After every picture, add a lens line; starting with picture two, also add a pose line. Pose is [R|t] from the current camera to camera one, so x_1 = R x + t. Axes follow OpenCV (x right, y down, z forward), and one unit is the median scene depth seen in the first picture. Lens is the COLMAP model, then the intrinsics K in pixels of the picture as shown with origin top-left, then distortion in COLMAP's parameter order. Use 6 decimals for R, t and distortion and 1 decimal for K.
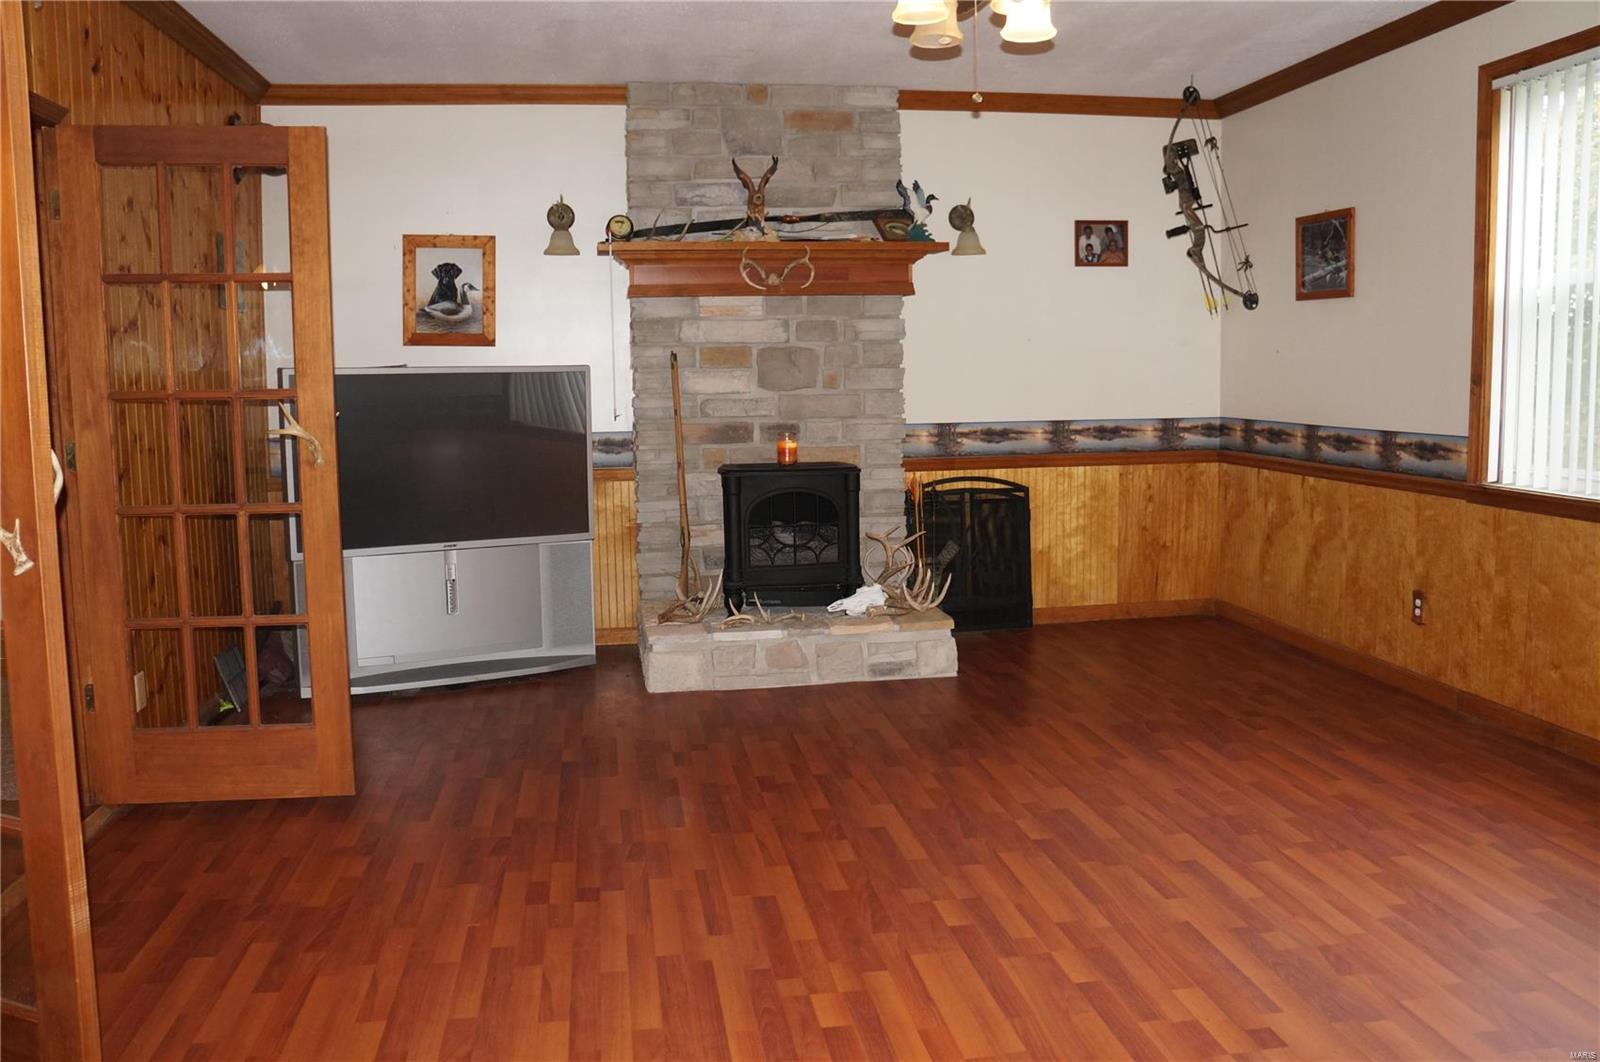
lens RADIAL K [[1318.6, 0, 800.4], [0, 1318.6, 498.6], [0, 0, 1]] dist [-0.127812, 0.169370]
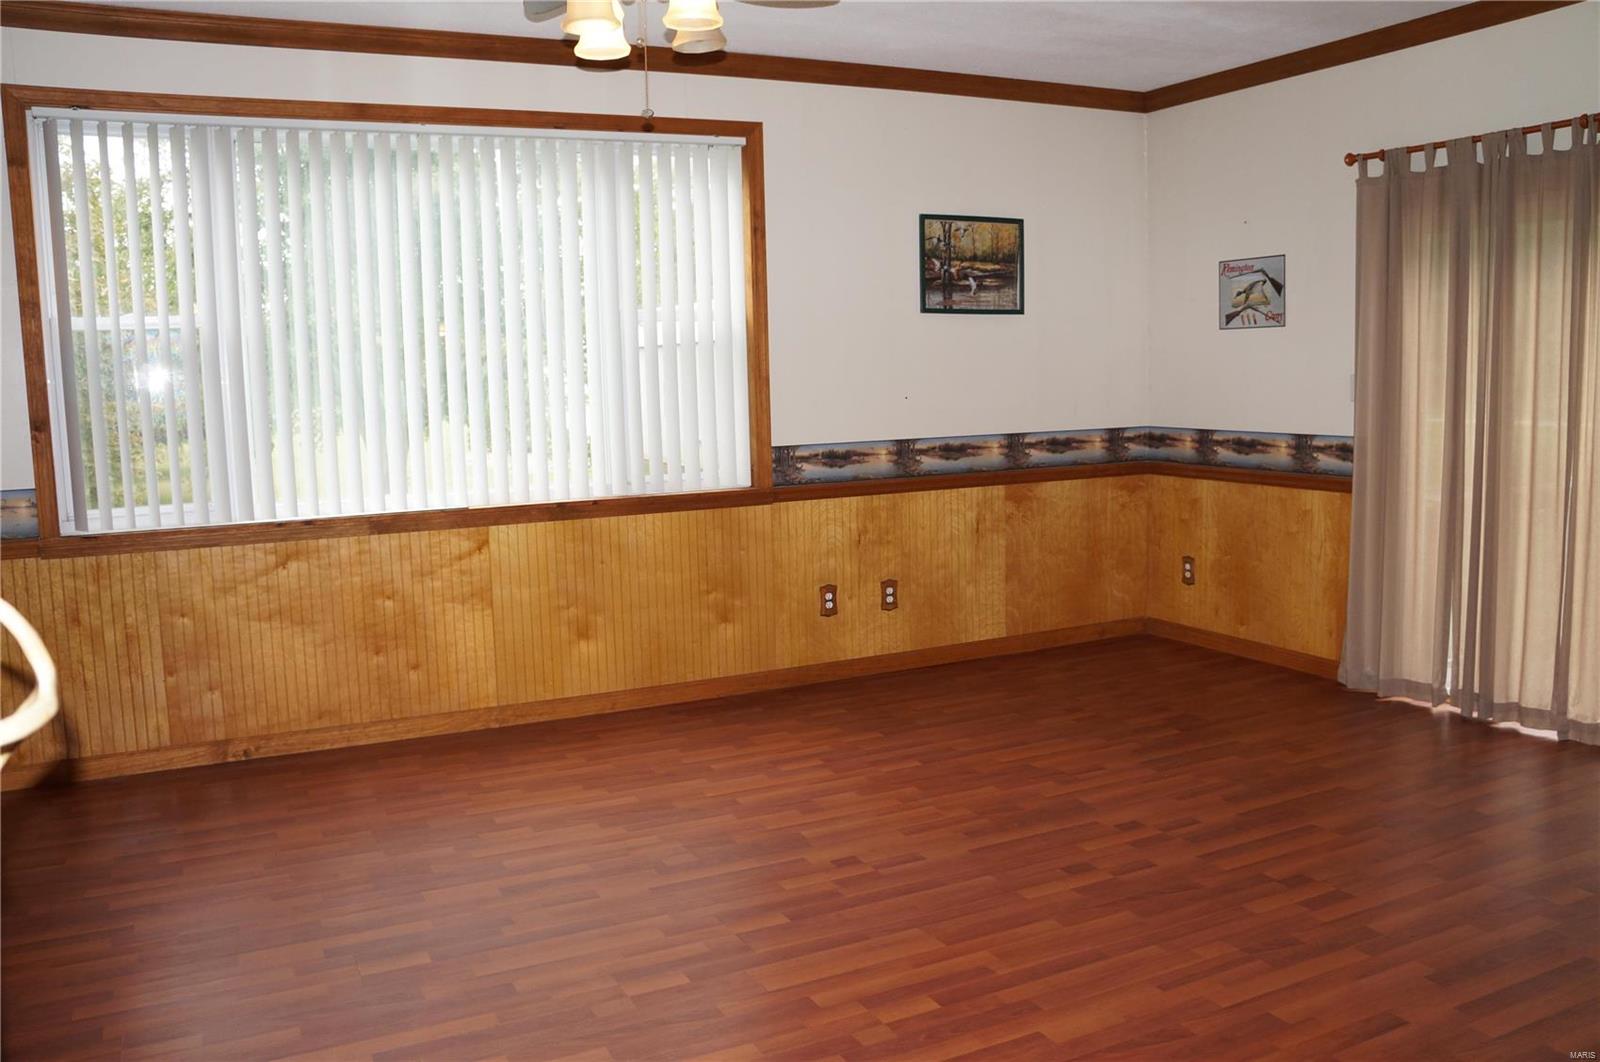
lens RADIAL K [[1318.6, 0, 800.4], [0, 1318.6, 498.6], [0, 0, 1]] dist [-0.127812, 0.169370]
pose [[-0.297977, -0.080172, 0.951200, -0.815465], [0.109972, 0.986949, 0.117635, -0.139466], [-0.948217, 0.139658, -0.285272, 1.144415]]
